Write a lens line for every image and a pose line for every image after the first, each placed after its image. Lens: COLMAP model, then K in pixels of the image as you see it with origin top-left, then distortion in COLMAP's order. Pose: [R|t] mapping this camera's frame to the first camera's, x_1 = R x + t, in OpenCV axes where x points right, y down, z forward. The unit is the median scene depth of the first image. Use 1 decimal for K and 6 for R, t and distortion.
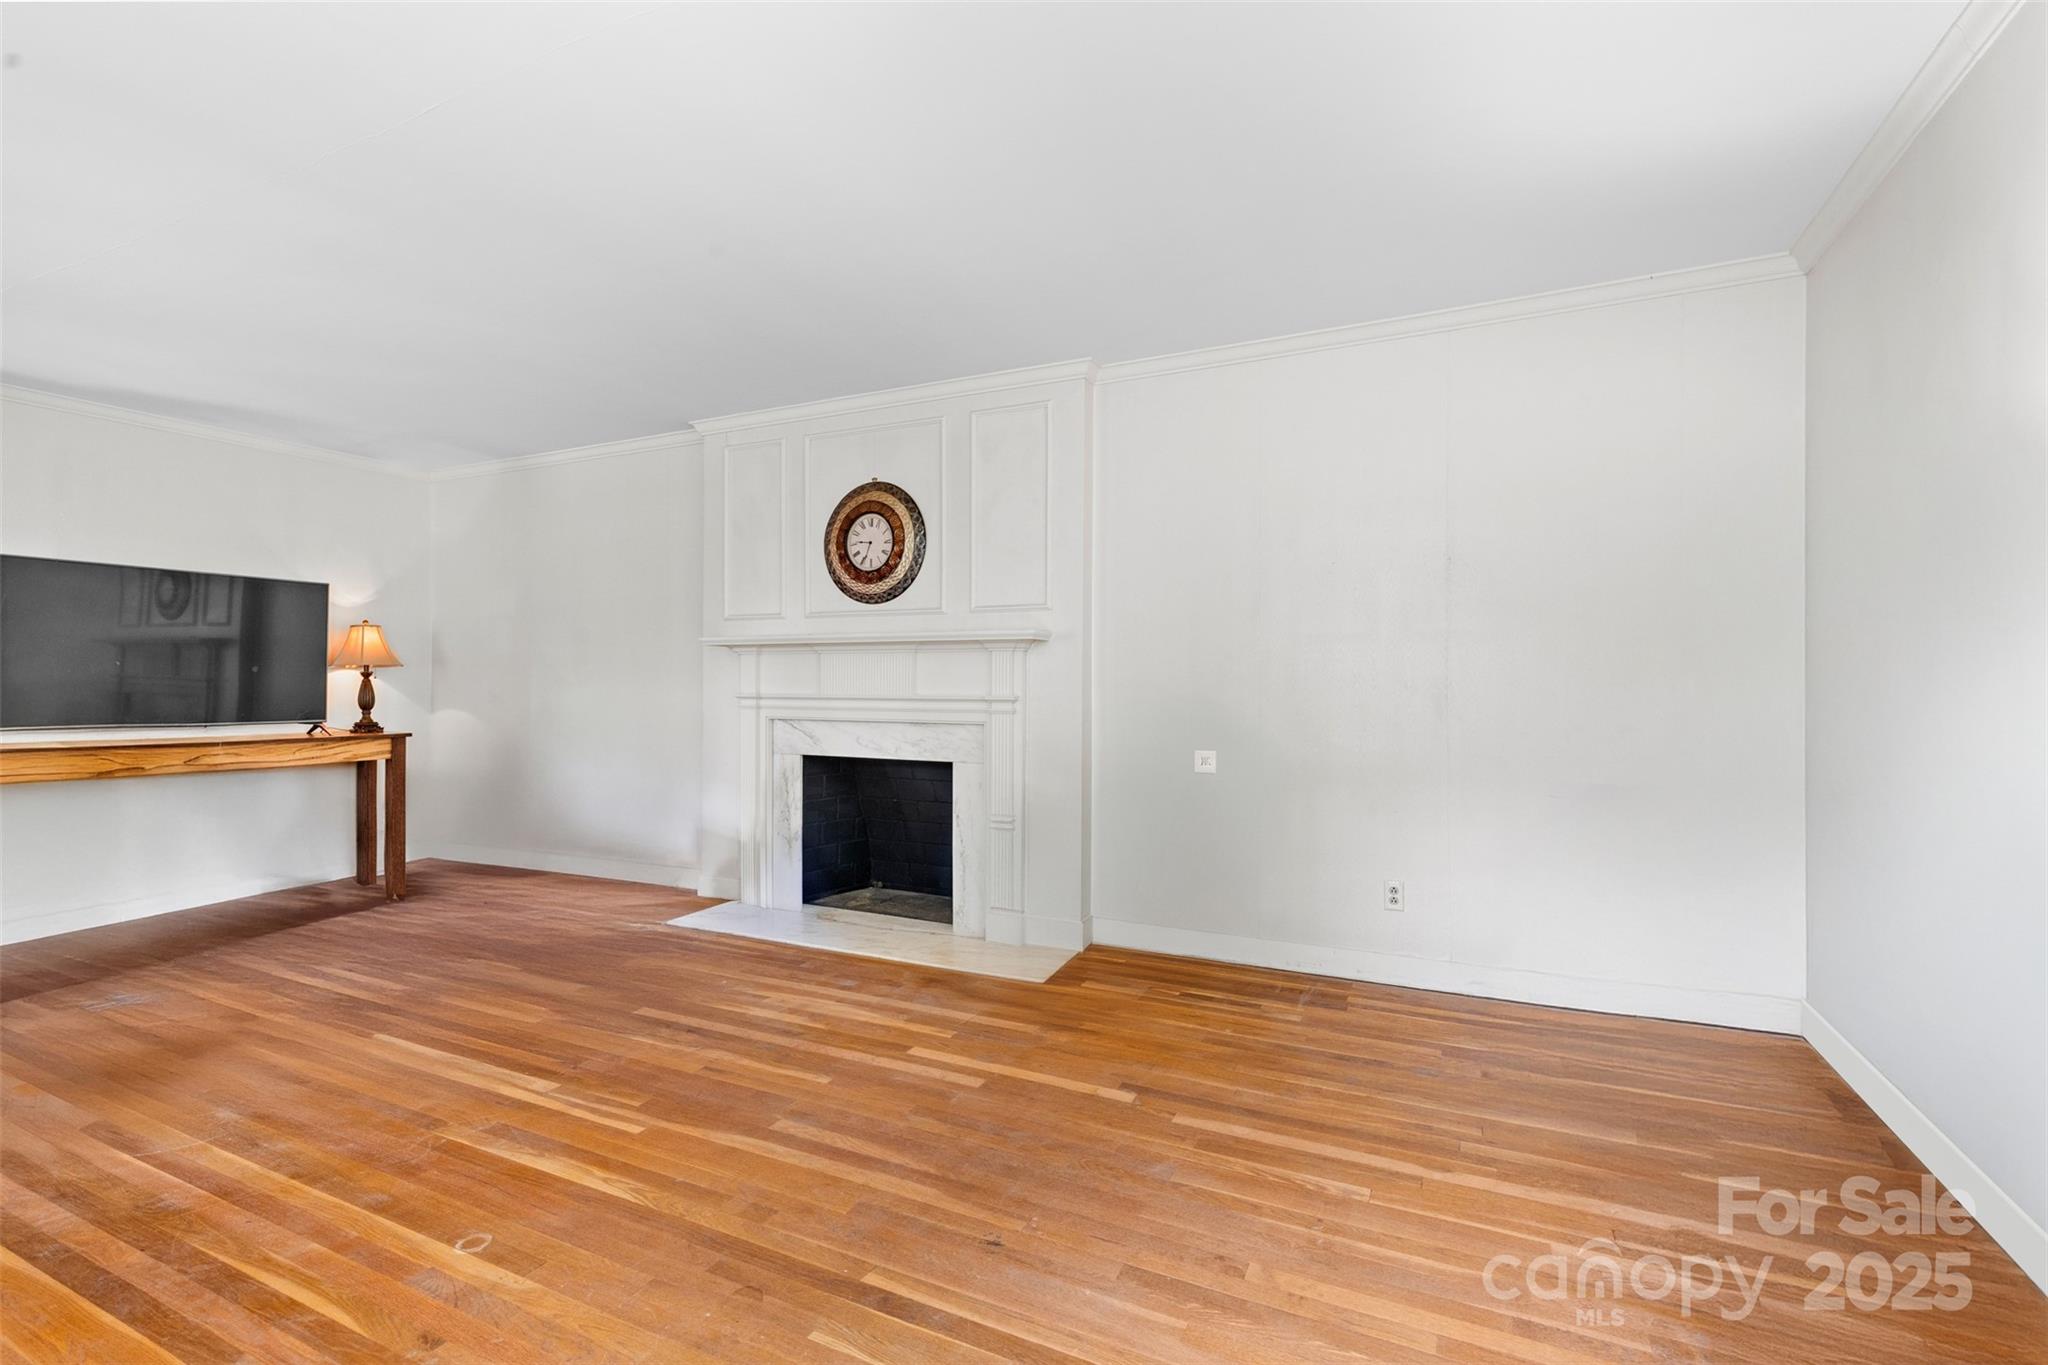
lens RADIAL K [[926.4, 0, 1024.1], [0, 926.4, 683.2], [0, 0, 1]] dist [0.000905, 0.000062]
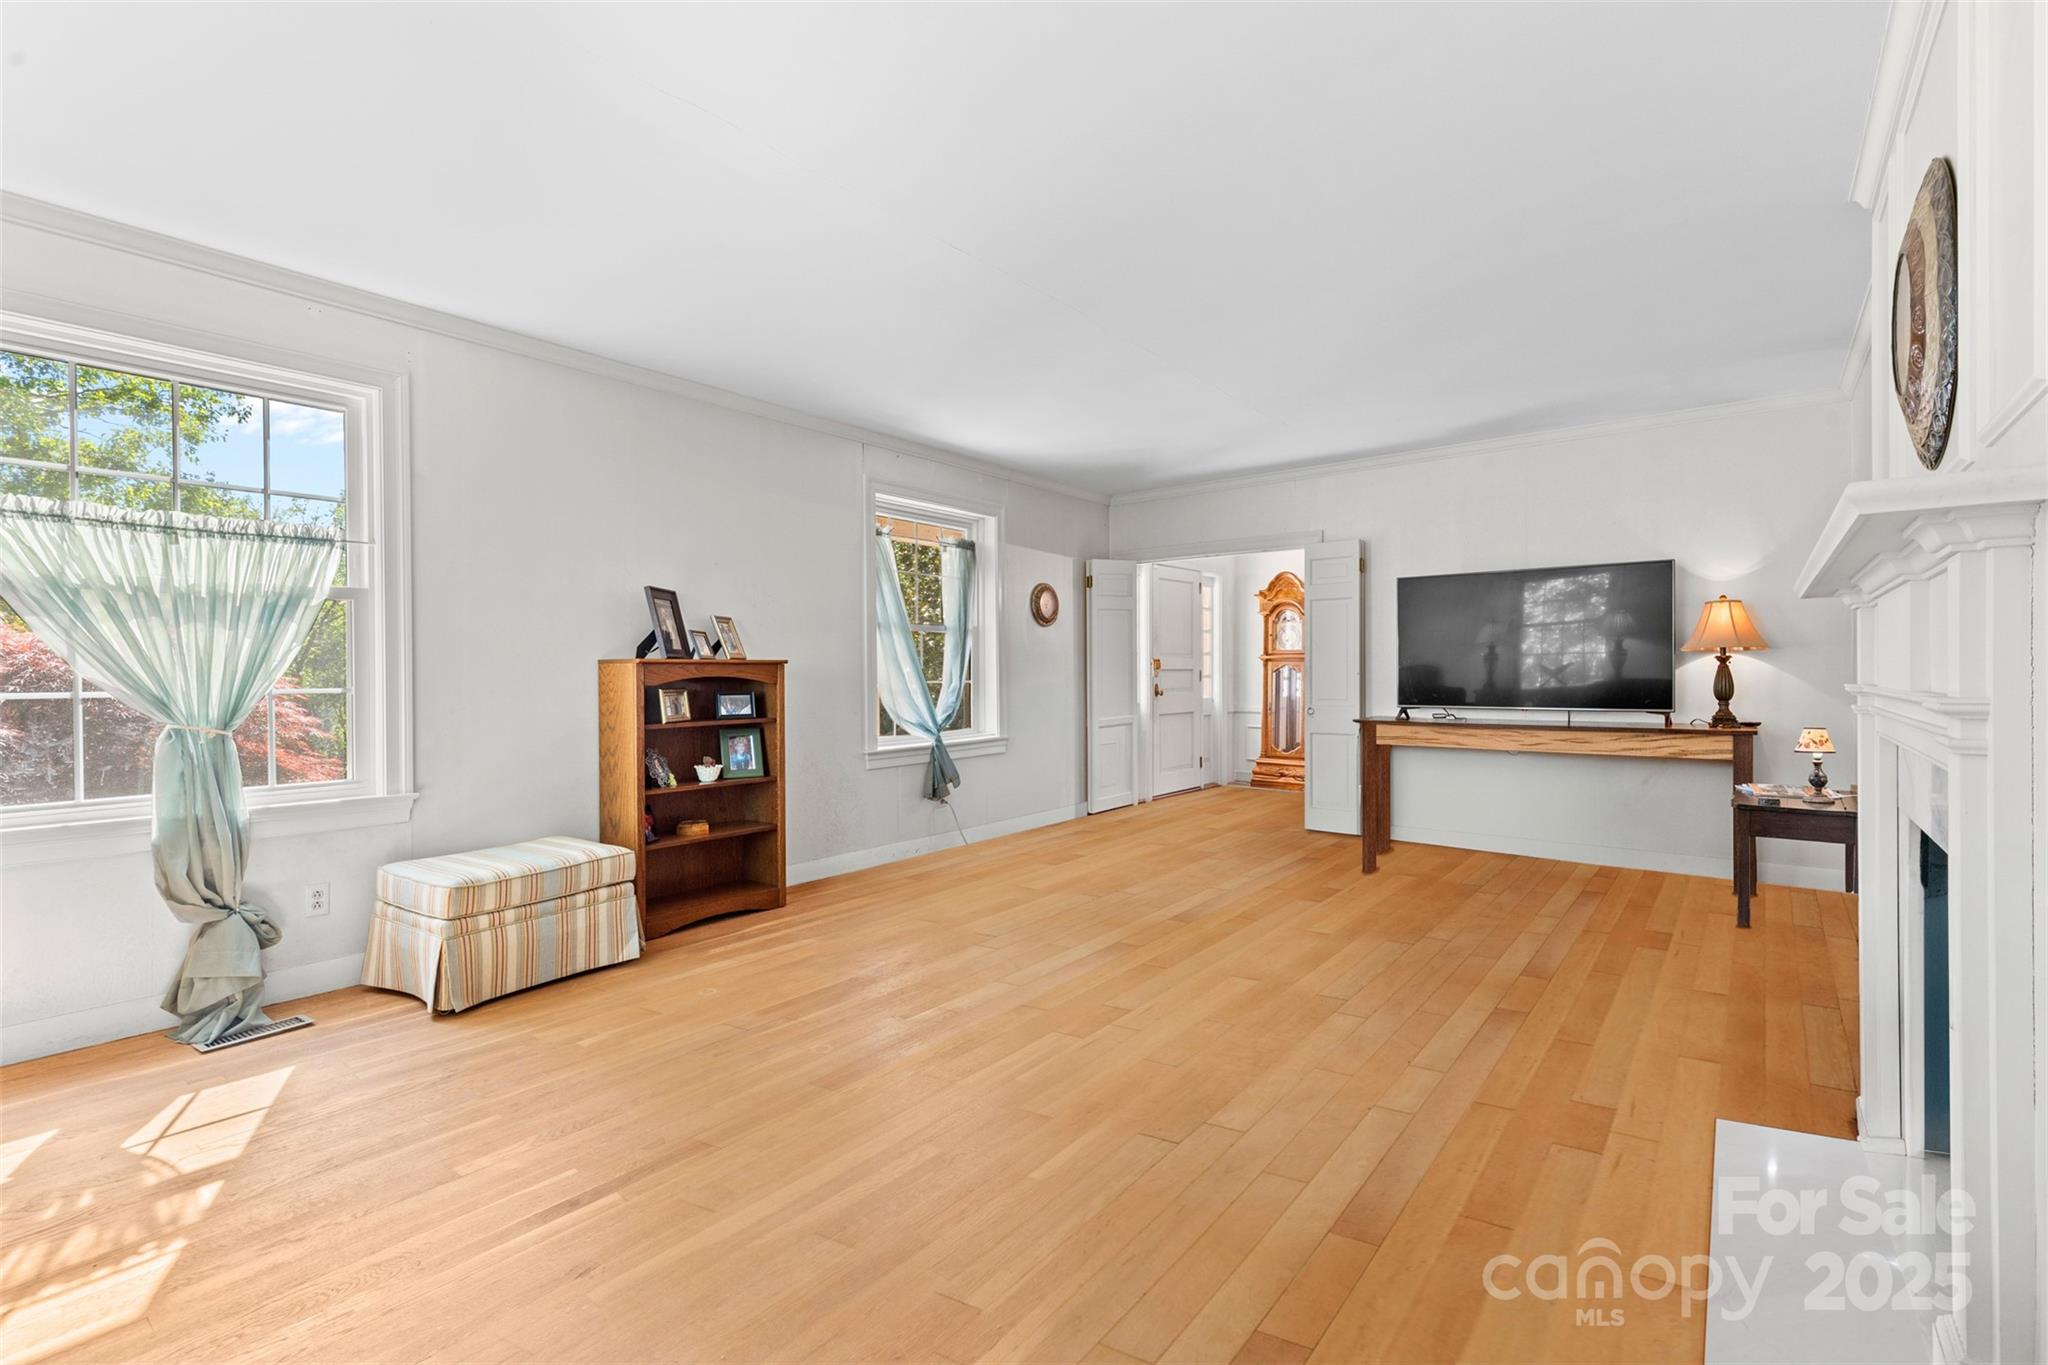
lens RADIAL K [[926.4, 0, 1024.4], [0, 926.4, 680.7], [0, 0, 1]] dist [0.000905, 0.000062]
pose [[-0.213110, 0.000099, -0.977028, 0.263237], [0.005761, 0.999983, -0.001155, 0.007847], [0.977011, -0.005875, -0.213107, 0.555439]]
